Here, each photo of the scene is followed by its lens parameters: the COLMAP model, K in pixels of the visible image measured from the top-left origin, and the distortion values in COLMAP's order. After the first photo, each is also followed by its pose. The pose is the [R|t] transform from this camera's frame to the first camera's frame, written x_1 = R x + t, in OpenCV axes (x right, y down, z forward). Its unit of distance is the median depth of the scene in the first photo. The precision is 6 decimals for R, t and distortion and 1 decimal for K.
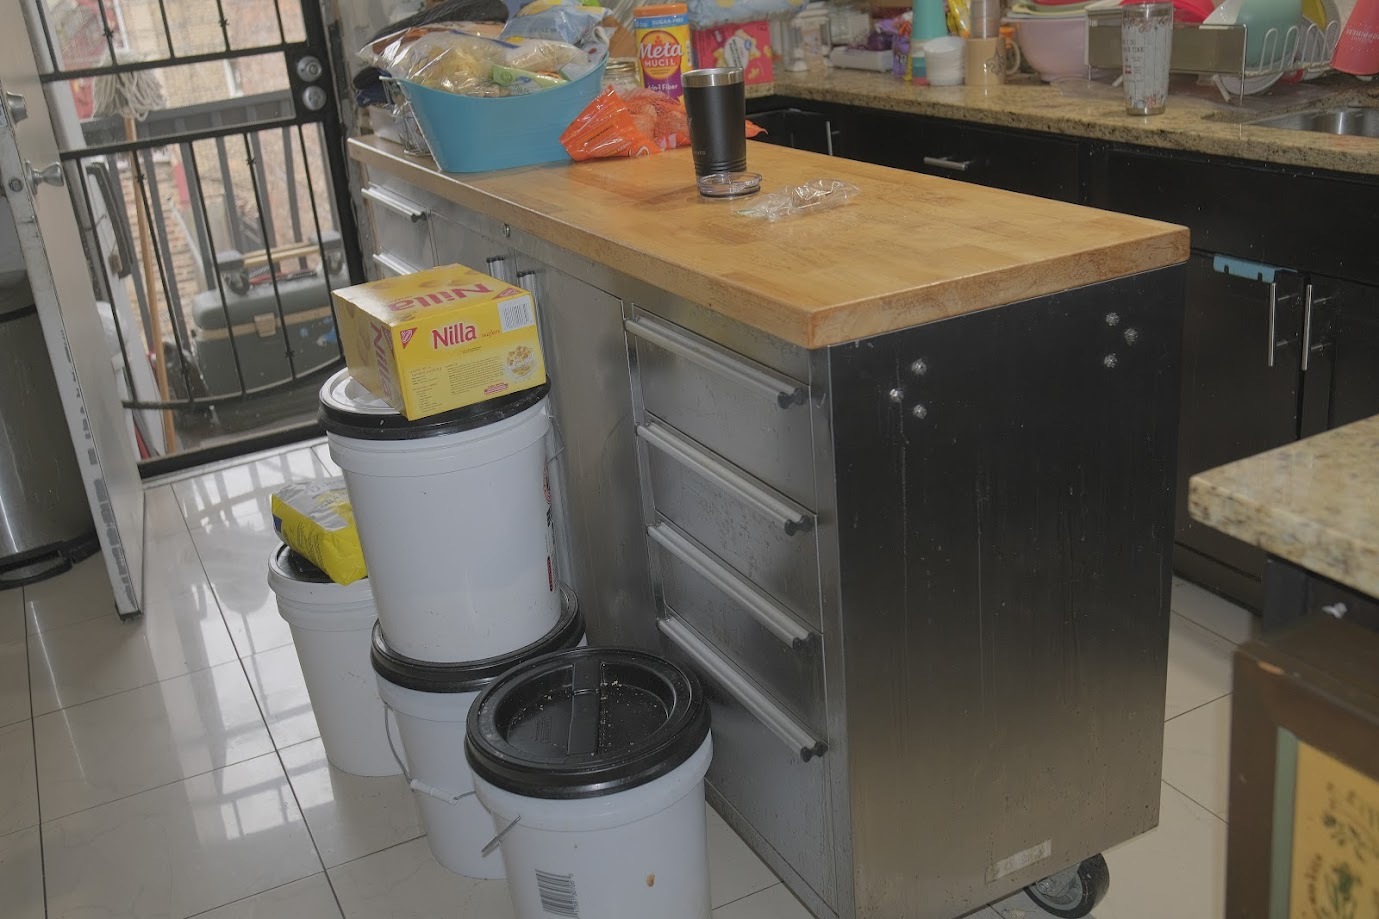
lens RADIAL K [[1344.0, 0, 686.4], [0, 1344.0, 454.6], [0, 0, 1]] dist [-0.046839, 0.000000]
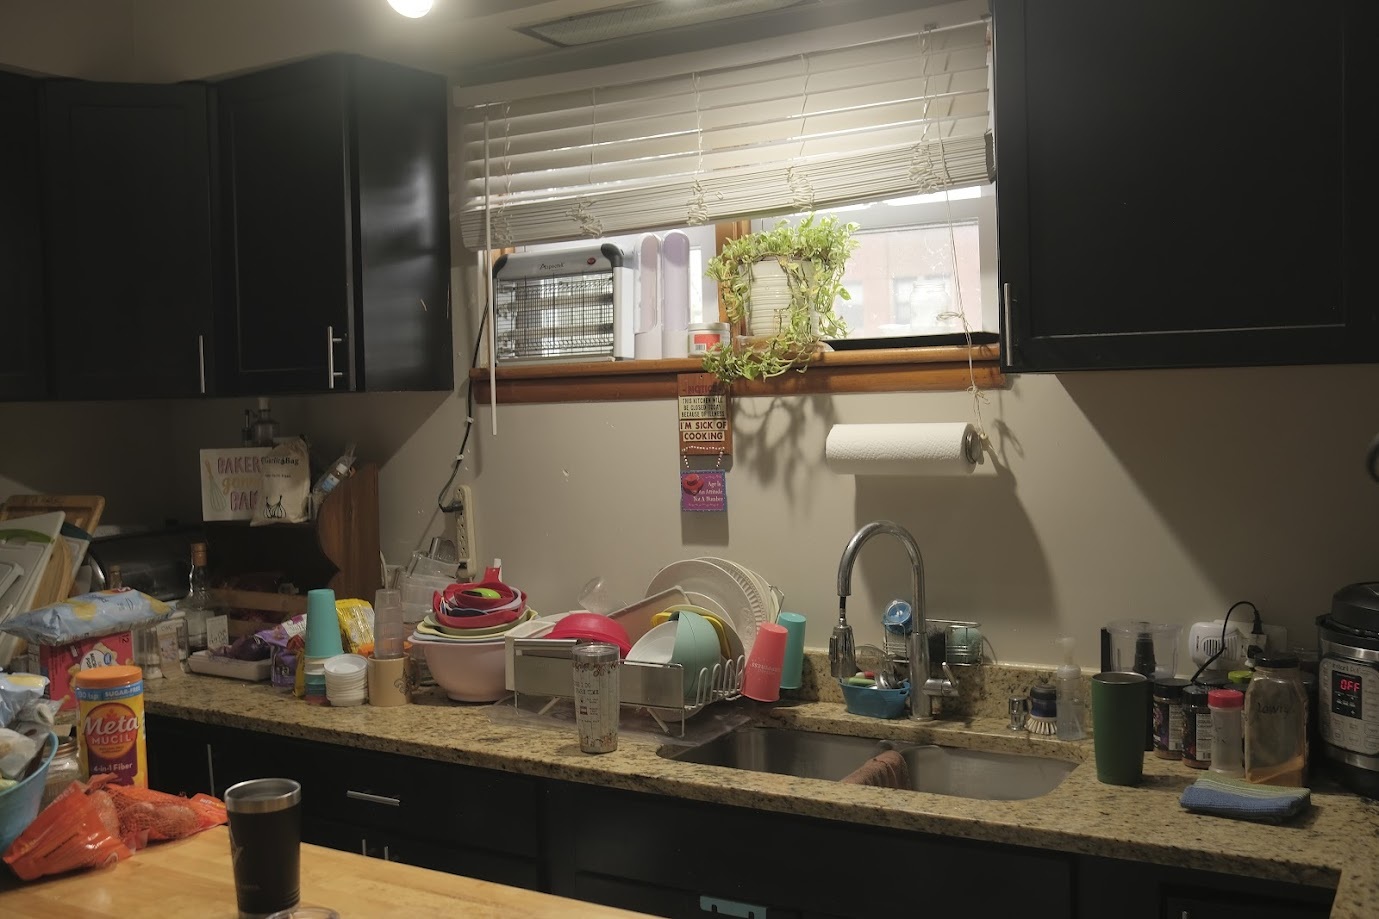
lens RADIAL K [[1344.0, 0, 693.9], [0, 1344.0, 460.0], [0, 0, 1]] dist [-0.046839, 0.000000]
pose [[0.830642, 0.051767, 0.554396, -0.147522], [0.151029, 0.937396, -0.313814, -0.109261], [-0.535933, 0.344397, 0.770822, 0.076582]]
